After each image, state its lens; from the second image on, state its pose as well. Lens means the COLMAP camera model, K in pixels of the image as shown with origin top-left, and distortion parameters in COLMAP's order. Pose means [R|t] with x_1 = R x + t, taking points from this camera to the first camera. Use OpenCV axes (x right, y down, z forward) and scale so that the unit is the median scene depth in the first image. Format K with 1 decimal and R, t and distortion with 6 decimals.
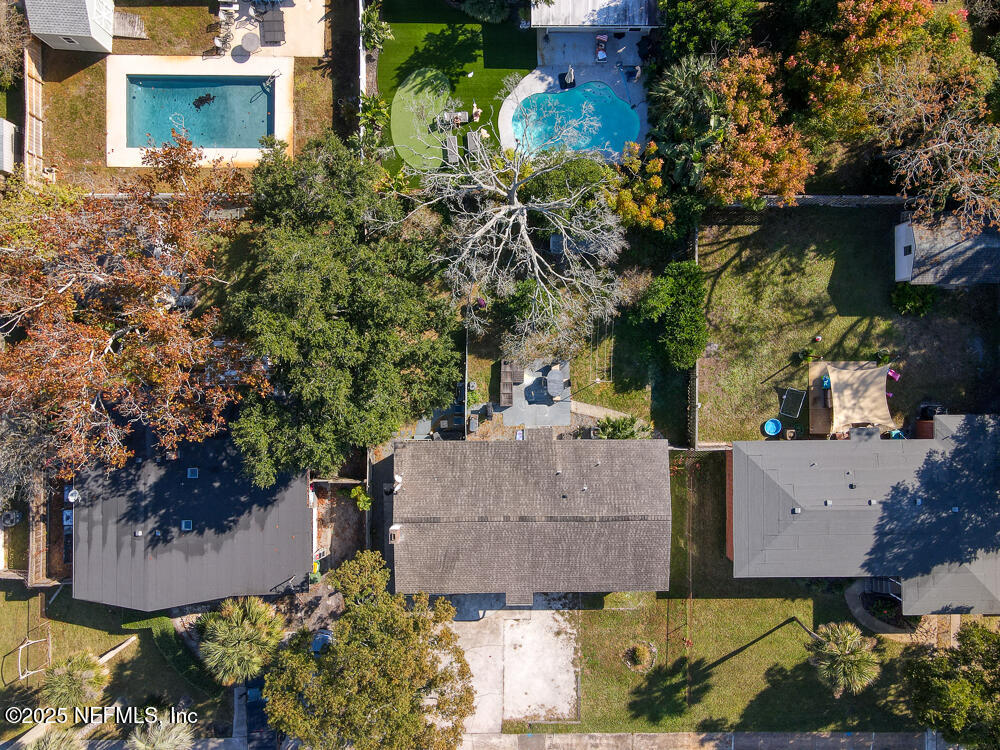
lens RADIAL K [[777.3, 0, 500.0], [0, 777.3, 375.0], [0, 0, 1]] dist [0.007078, 0.003155]
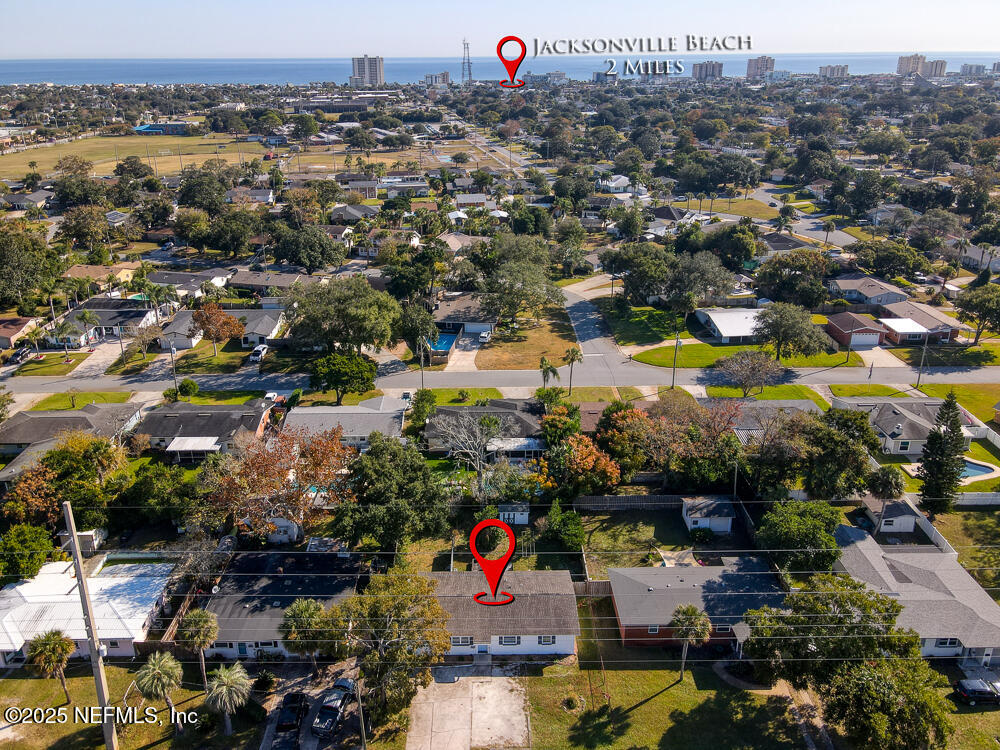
lens RADIAL K [[777.3, 0, 500.0], [0, 777.3, 375.0], [0, 0, 1]] dist [0.007078, 0.003155]
pose [[0.999612, -0.026773, 0.007645, 0.058586], [0.017308, 0.382424, -0.923825, 1.394342], [0.021810, 0.923599, 0.382739, -0.047709]]
